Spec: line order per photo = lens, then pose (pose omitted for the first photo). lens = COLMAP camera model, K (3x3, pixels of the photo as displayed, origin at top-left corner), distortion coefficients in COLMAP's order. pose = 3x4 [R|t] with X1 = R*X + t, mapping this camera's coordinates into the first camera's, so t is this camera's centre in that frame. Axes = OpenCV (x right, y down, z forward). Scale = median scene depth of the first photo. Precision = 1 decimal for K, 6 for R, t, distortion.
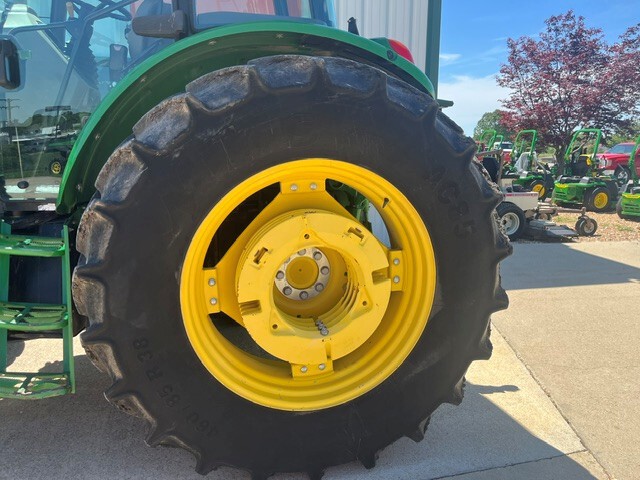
lens RADIAL K [[482.9, 0, 320.0], [0, 482.9, 240.0], [0, 0, 1]] dist [0.052260, -0.052289]
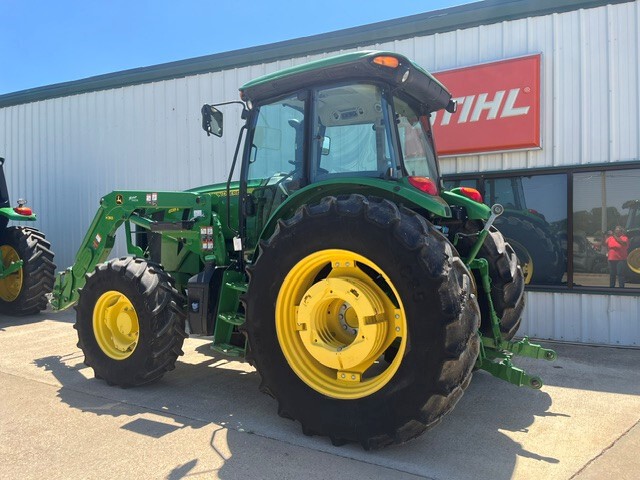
lens RADIAL K [[482.9, 0, 320.0], [0, 482.9, 240.0], [0, 0, 1]] dist [0.052260, -0.052289]
pose [[0.713791, 0.004504, -0.700344, 1.110531], [-0.129515, 0.983581, -0.125675, 0.032220], [0.688279, 0.180411, 0.702655, -0.304496]]
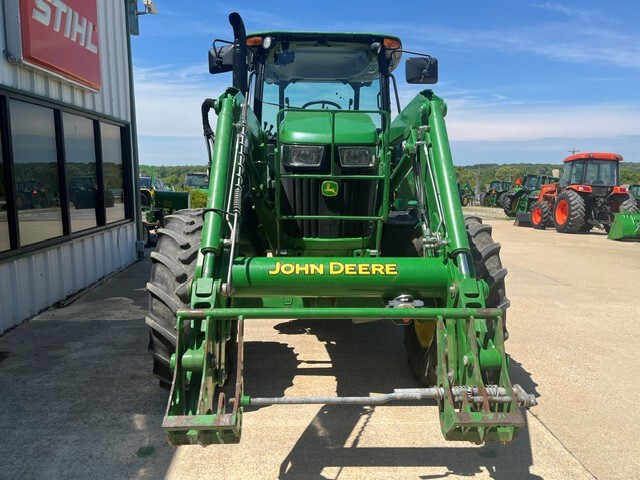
lens RADIAL K [[494.0, 0, 320.0], [0, 494.0, 240.0], [0, 0, 1]] dist [0.098511, -0.150241]
pose [[0.203134, -0.128418, 0.970693, -3.023873], [0.188826, 0.977891, 0.089856, -0.209944], [-0.960771, 0.165039, 0.222892, 0.806373]]
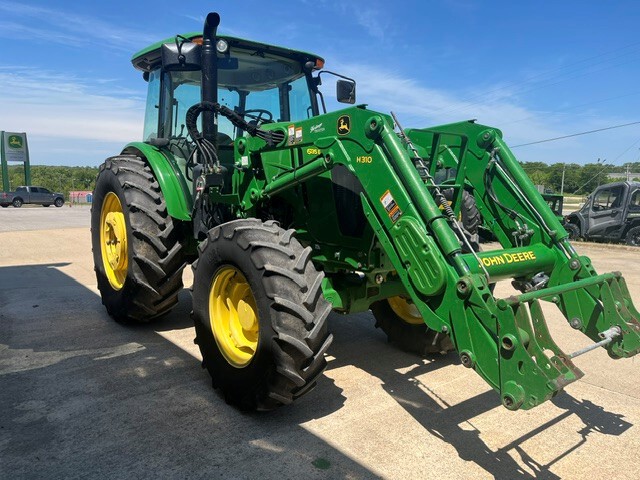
lens RADIAL K [[498.8, 0, 316.5], [0, 498.8, 238.9], [0, 0, 1]] dist [0.073685, -0.110719]
pose [[-0.411278, -0.113423, 0.904425, -3.026943], [0.171310, 0.964928, 0.198913, -0.471436], [-0.895267, 0.236746, -0.377423, 2.029332]]
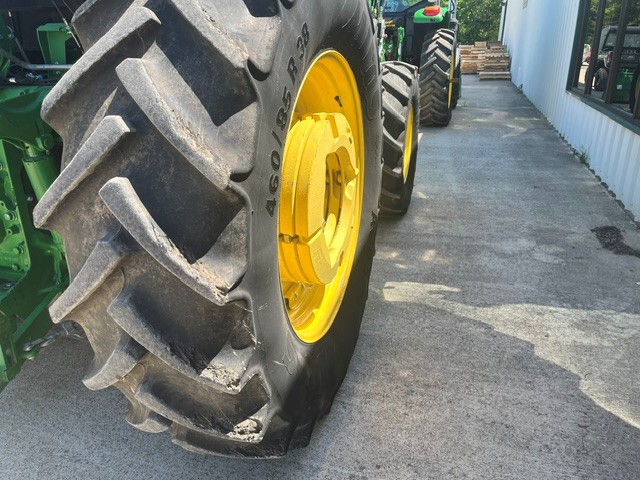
lens RADIAL K [[482.9, 0, 320.0], [0, 482.9, 240.0], [0, 0, 1]] dist [0.052260, -0.052289]
pose [[-0.505157, 0.324131, -0.799847, 0.482973], [-0.165231, 0.873324, 0.458261, -0.459011], [0.847063, 0.363654, -0.387609, 2.336606]]
